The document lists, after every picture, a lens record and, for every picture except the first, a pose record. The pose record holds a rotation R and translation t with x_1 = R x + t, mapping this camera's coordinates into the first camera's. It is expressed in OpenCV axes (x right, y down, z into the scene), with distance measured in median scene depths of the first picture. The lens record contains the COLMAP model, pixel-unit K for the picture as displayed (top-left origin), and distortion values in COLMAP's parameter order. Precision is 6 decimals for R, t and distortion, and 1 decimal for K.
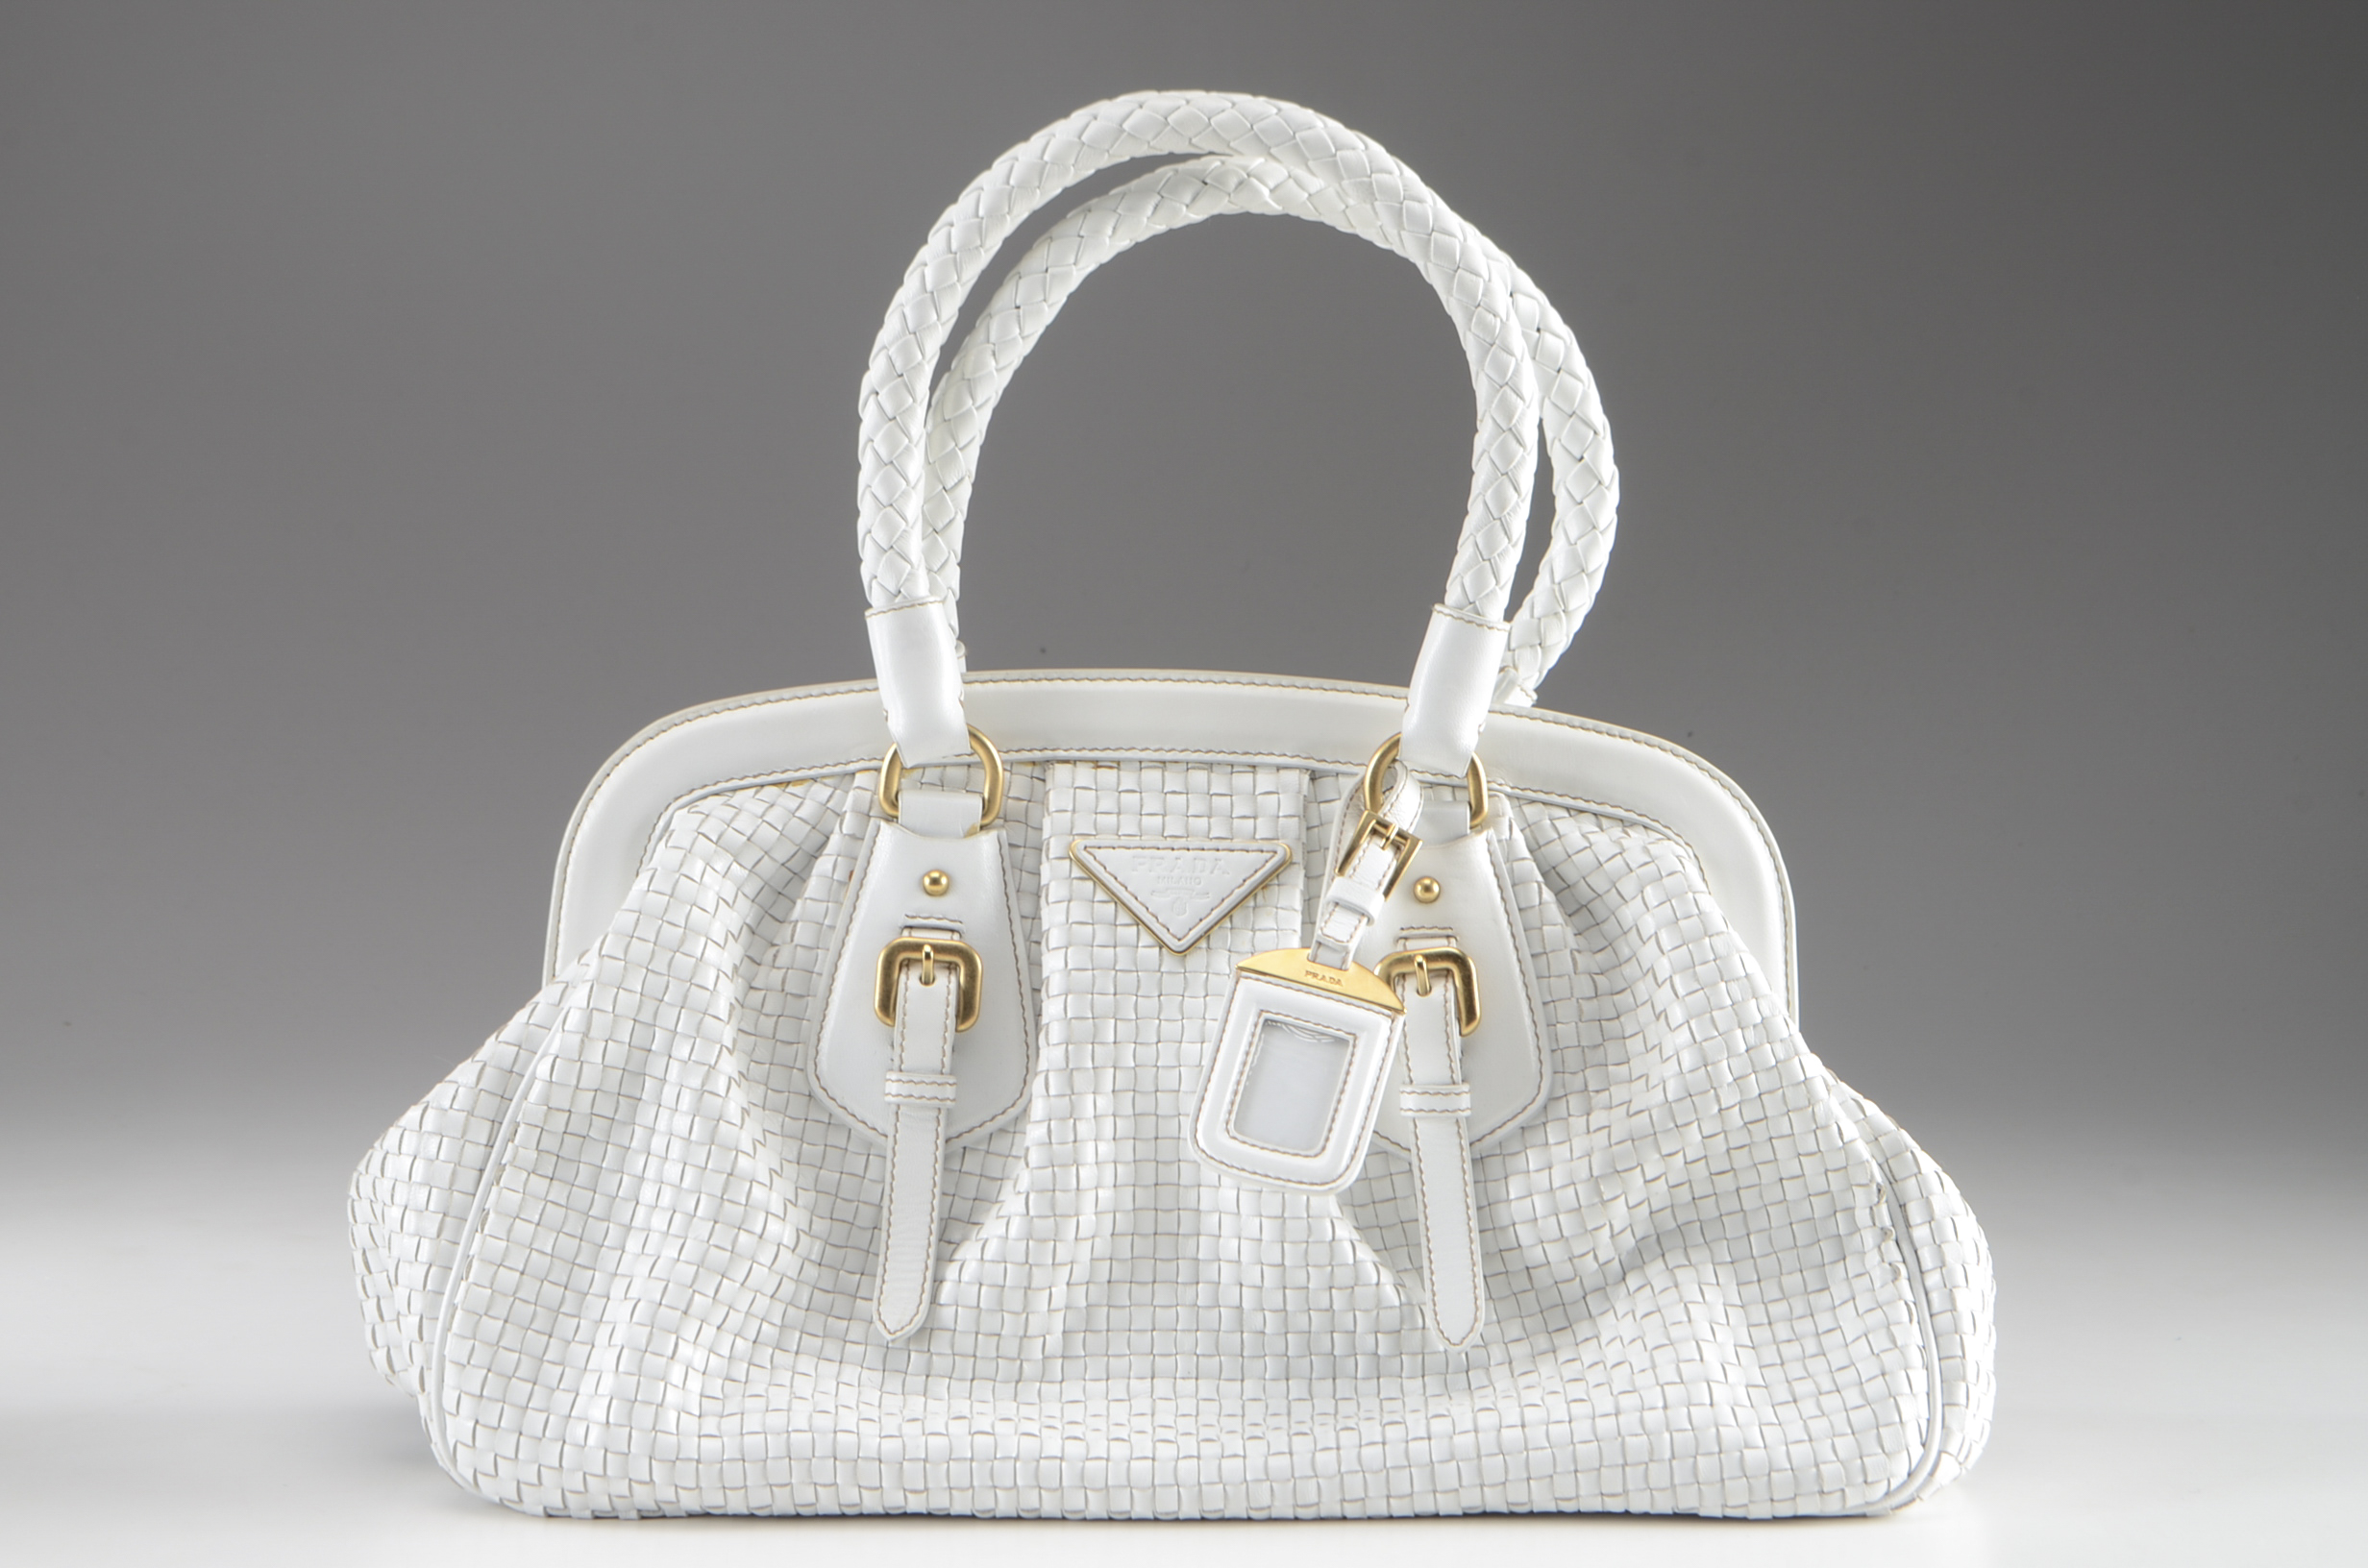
lens RADIAL K [[5402.9, 0, 1177.6], [0, 5402.9, 781.6], [0, 0, 1]] dist [0.100132, 0.000000]
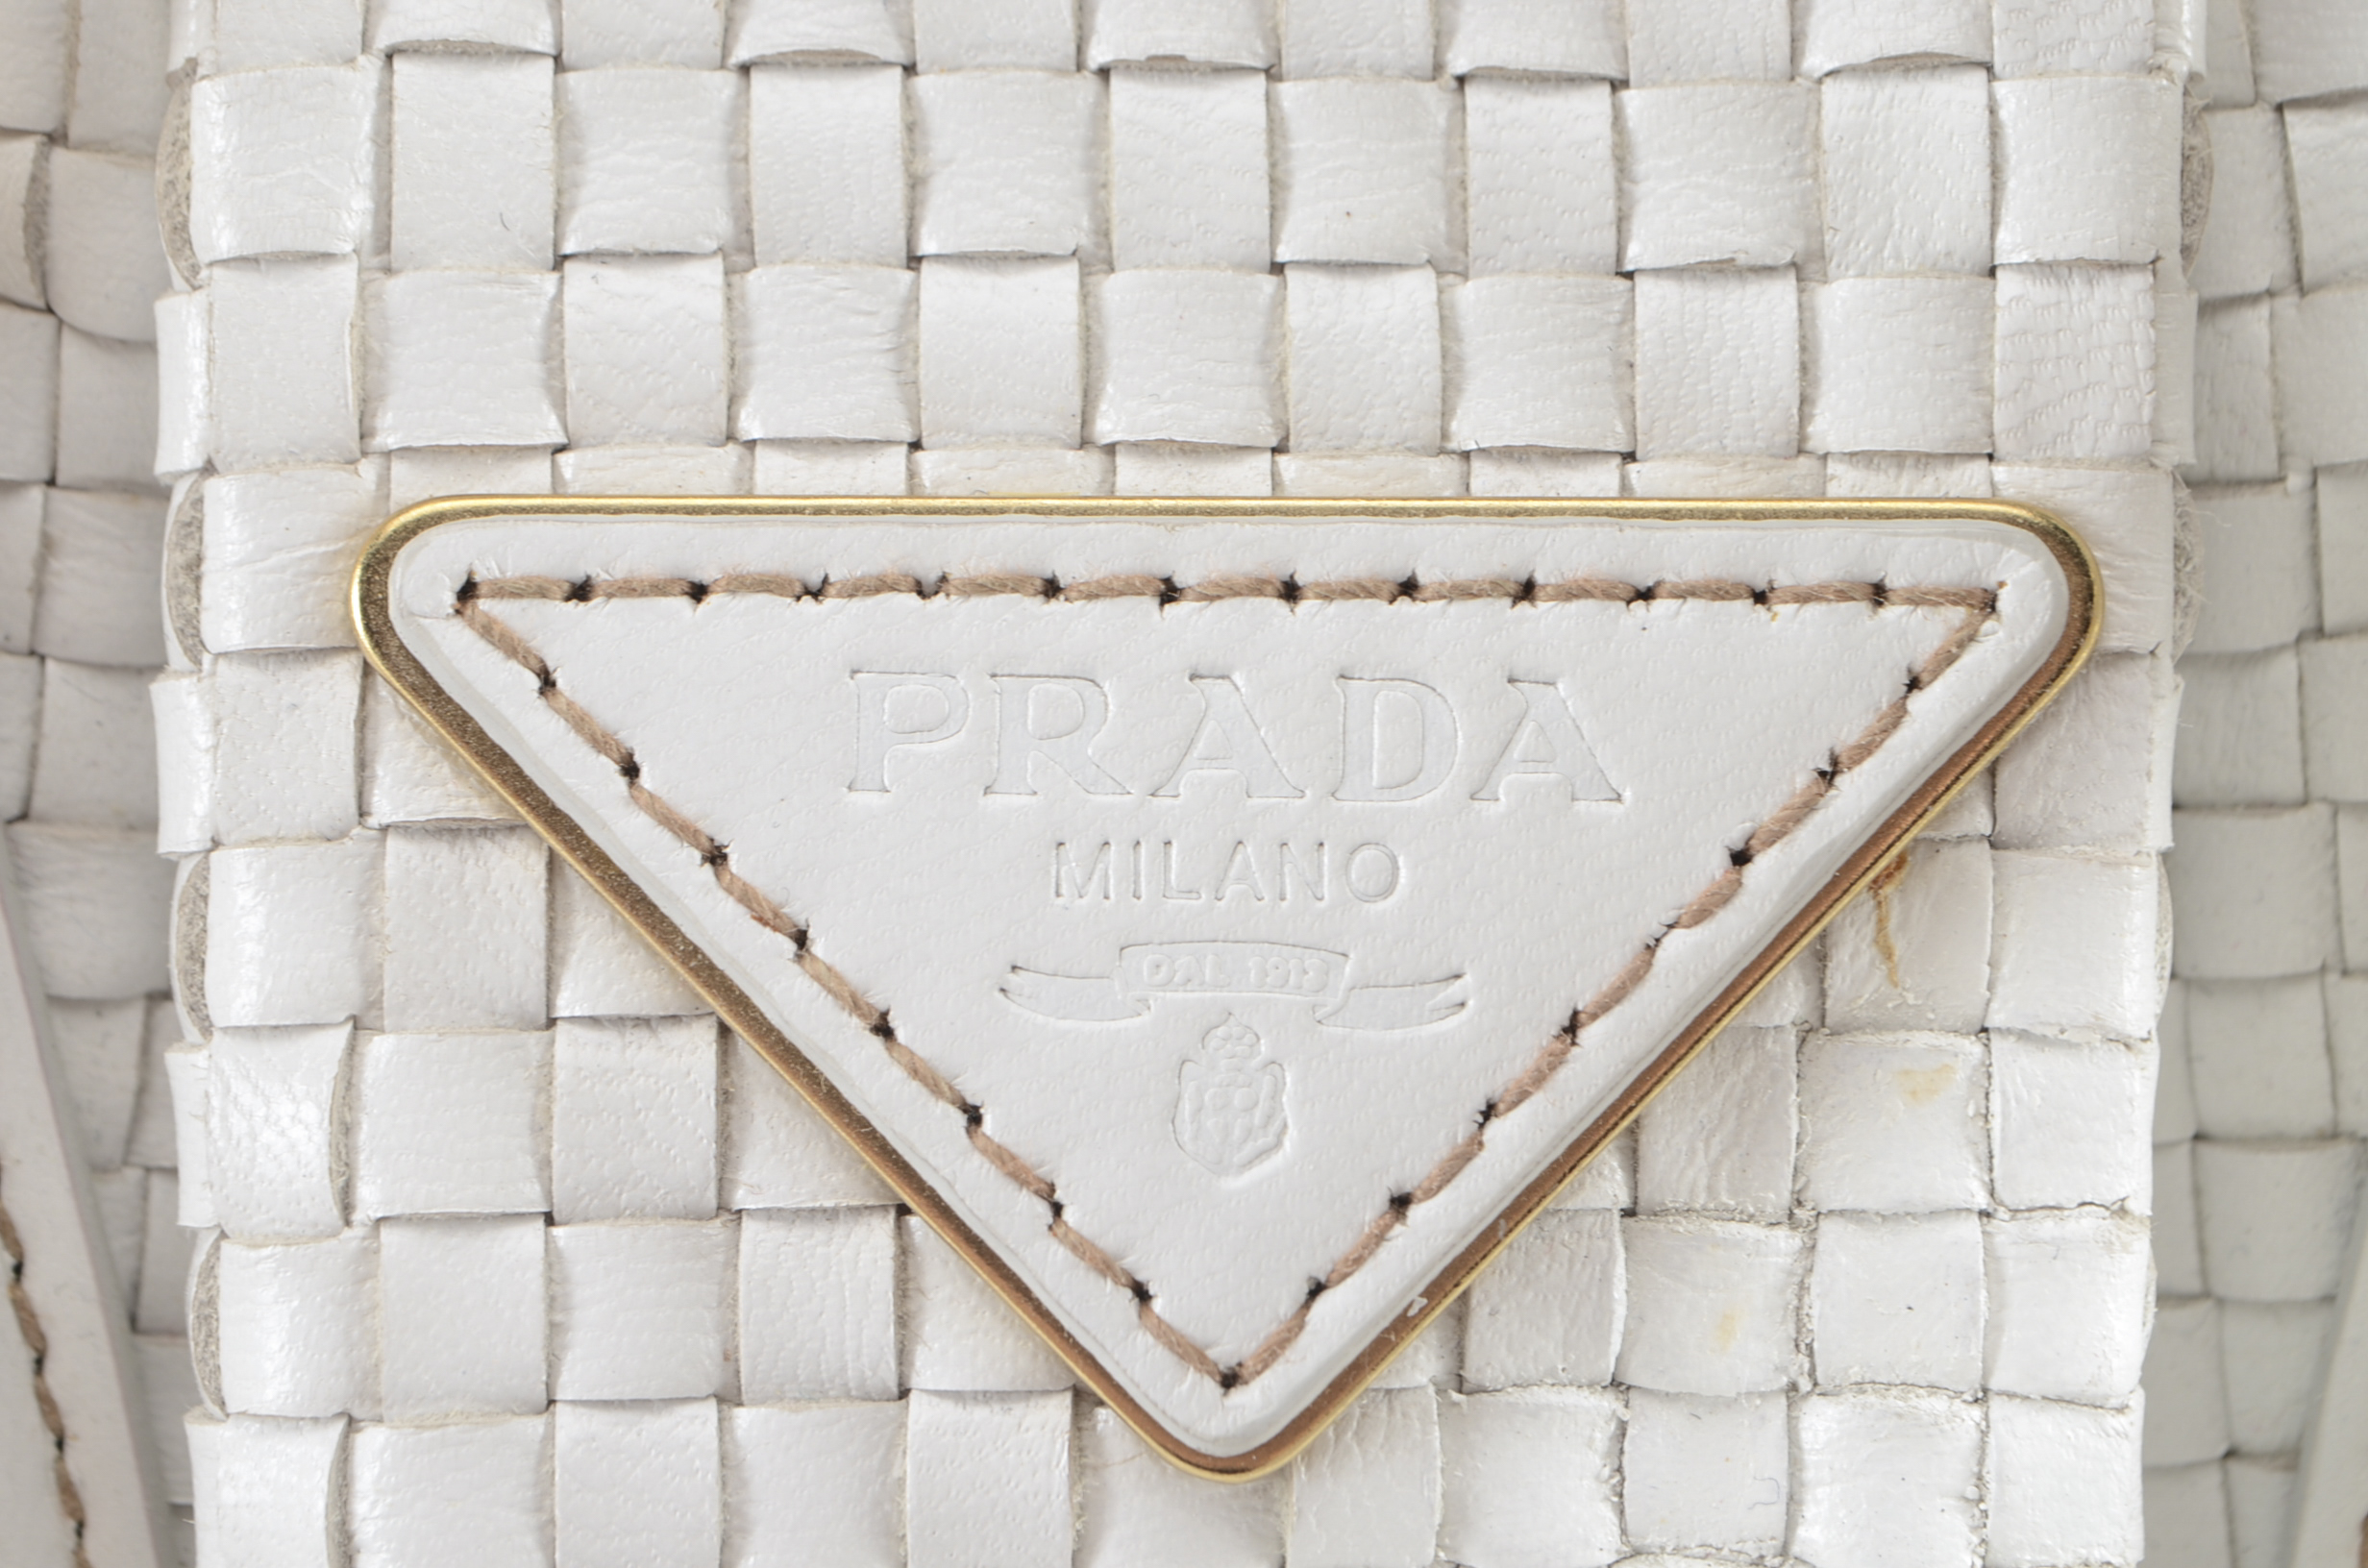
lens RADIAL K [[5004.0, 0, 1177.5], [0, 5004.0, 784.6], [0, 0, 1]] dist [-0.038941, 0.000000]
pose [[0.999868, -0.015524, -0.004825, -0.000148], [0.016188, 0.923567, 0.383094, -0.027899], [-0.001491, -0.383122, 0.923697, 0.894289]]
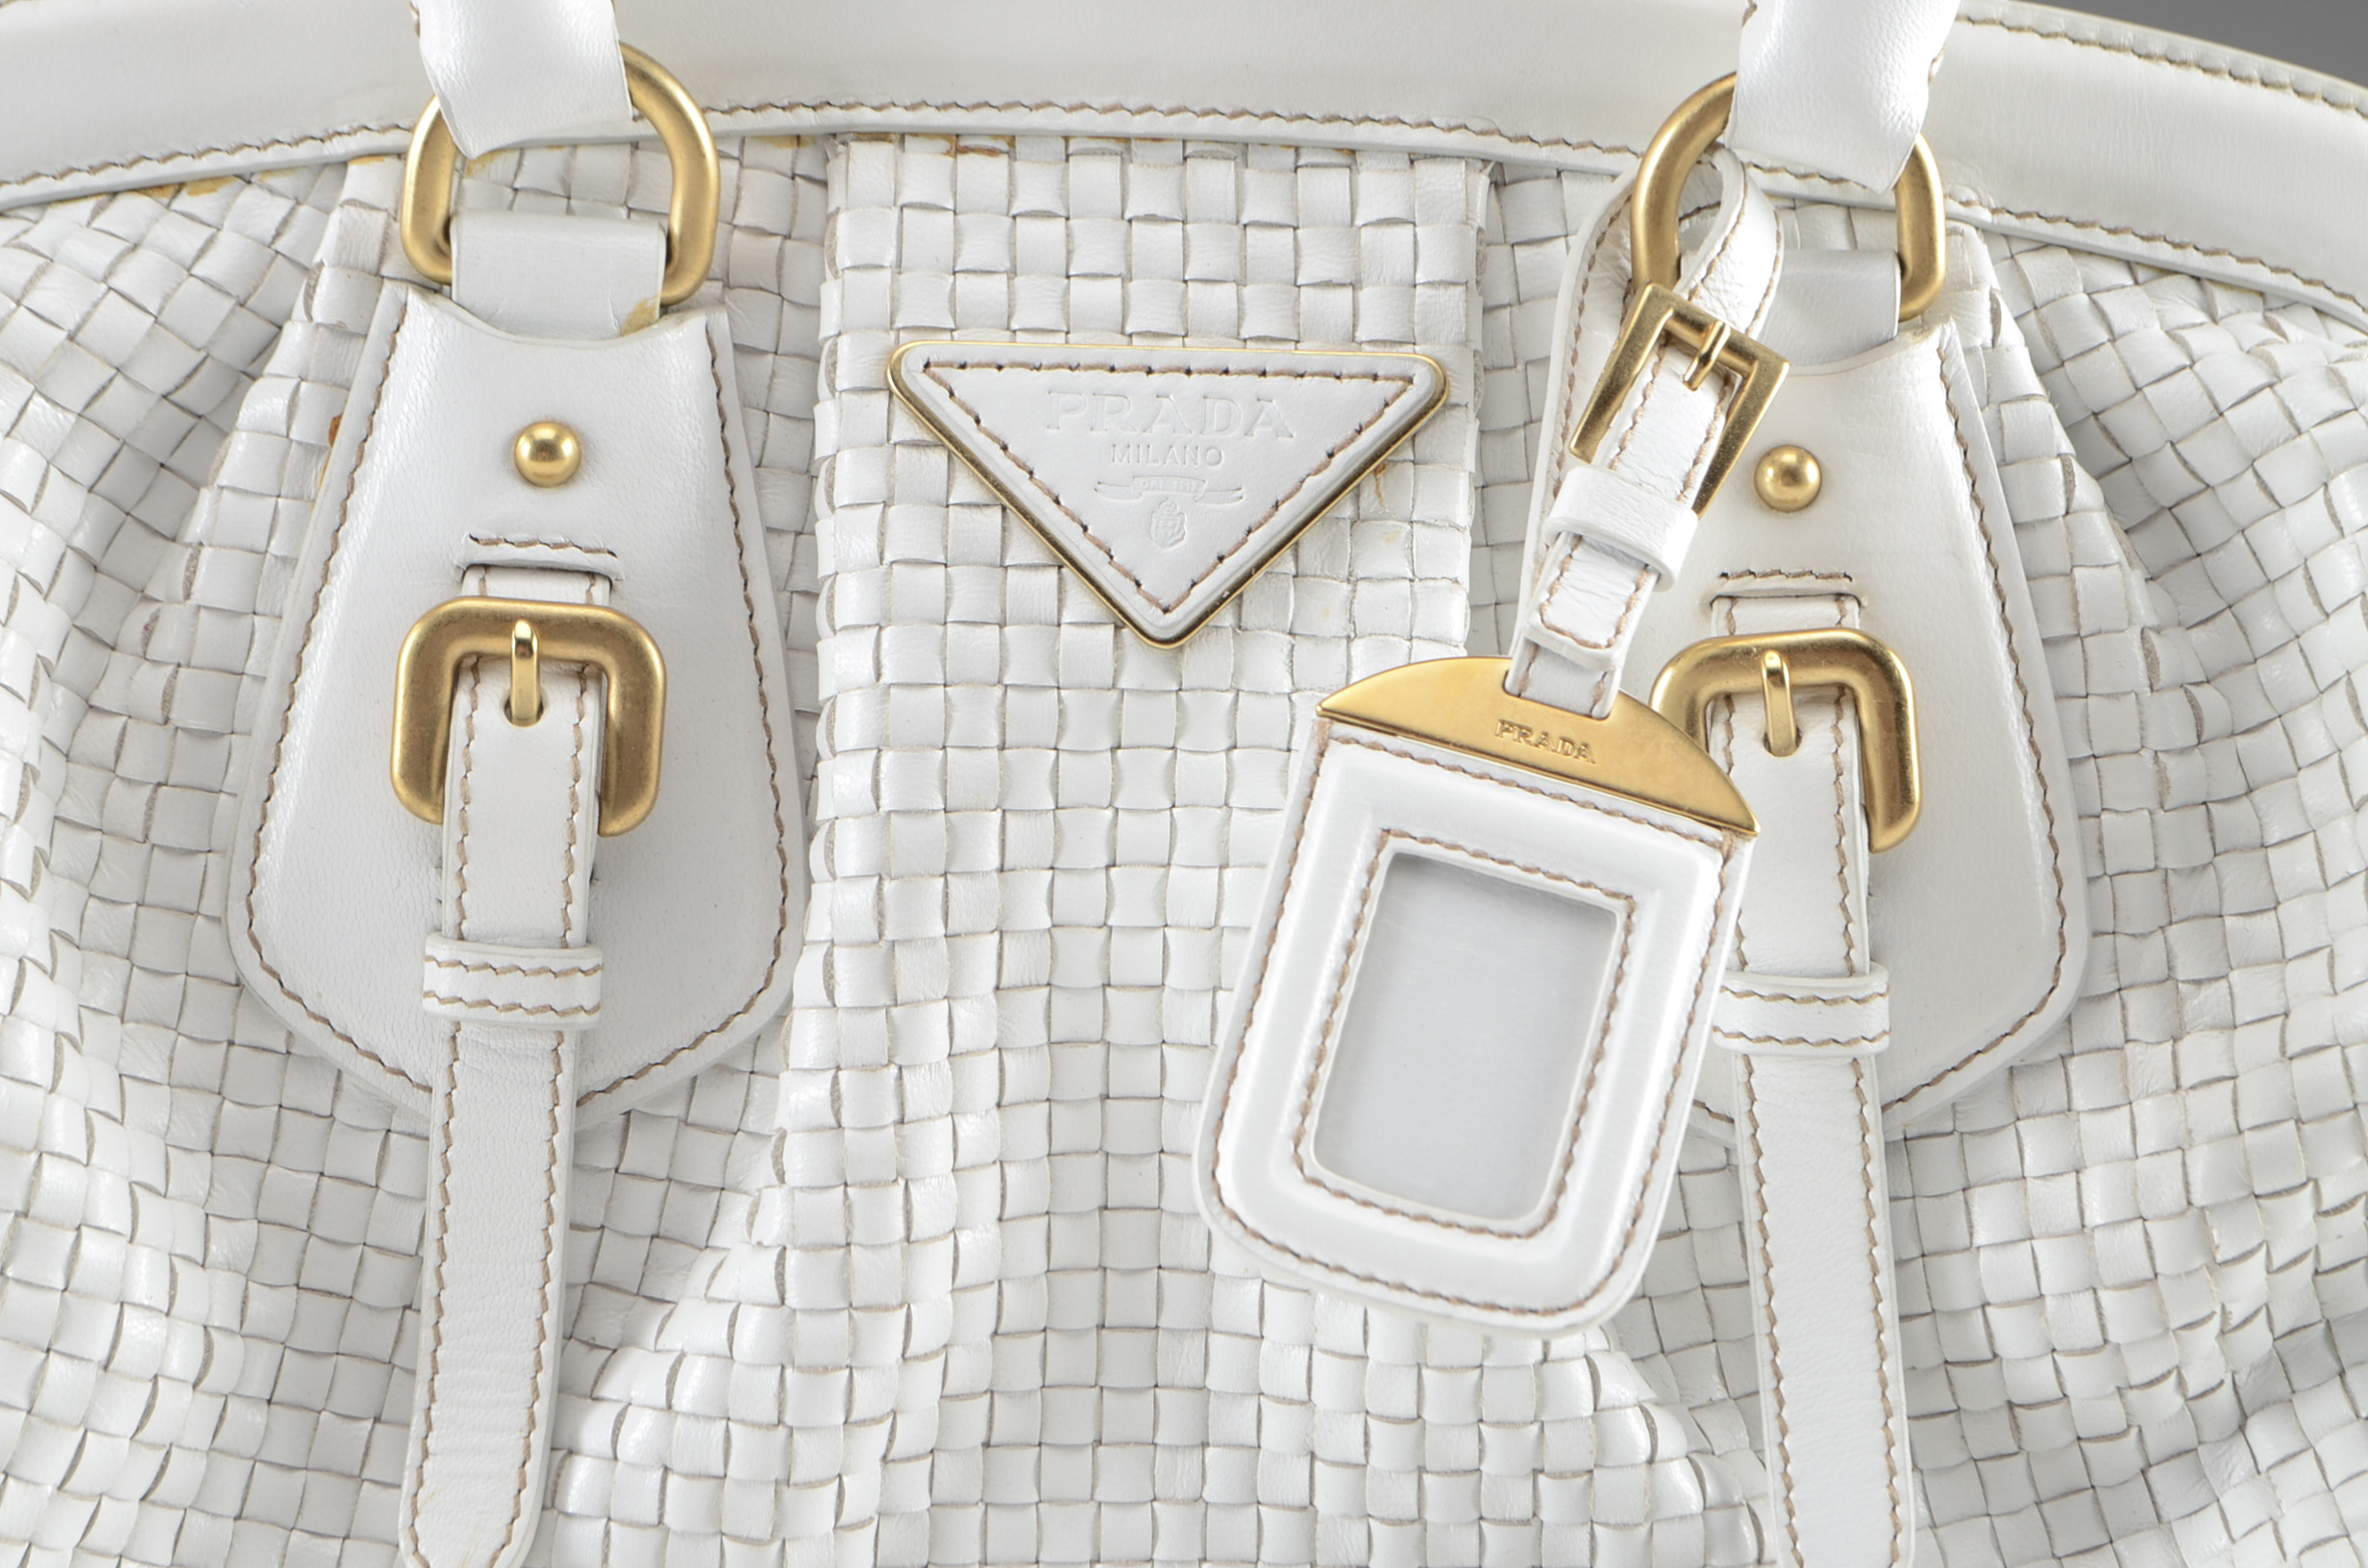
lens RADIAL K [[5225.0, 0, 1196.2], [0, 5225.0, 793.3], [0, 0, 1]] dist [-0.035929, 0.000000]
pose [[0.999580, 0.003457, 0.028790, -0.008362], [-0.008757, 0.982494, 0.186087, -0.028264], [-0.027643, -0.186261, 0.982111, 0.621768]]
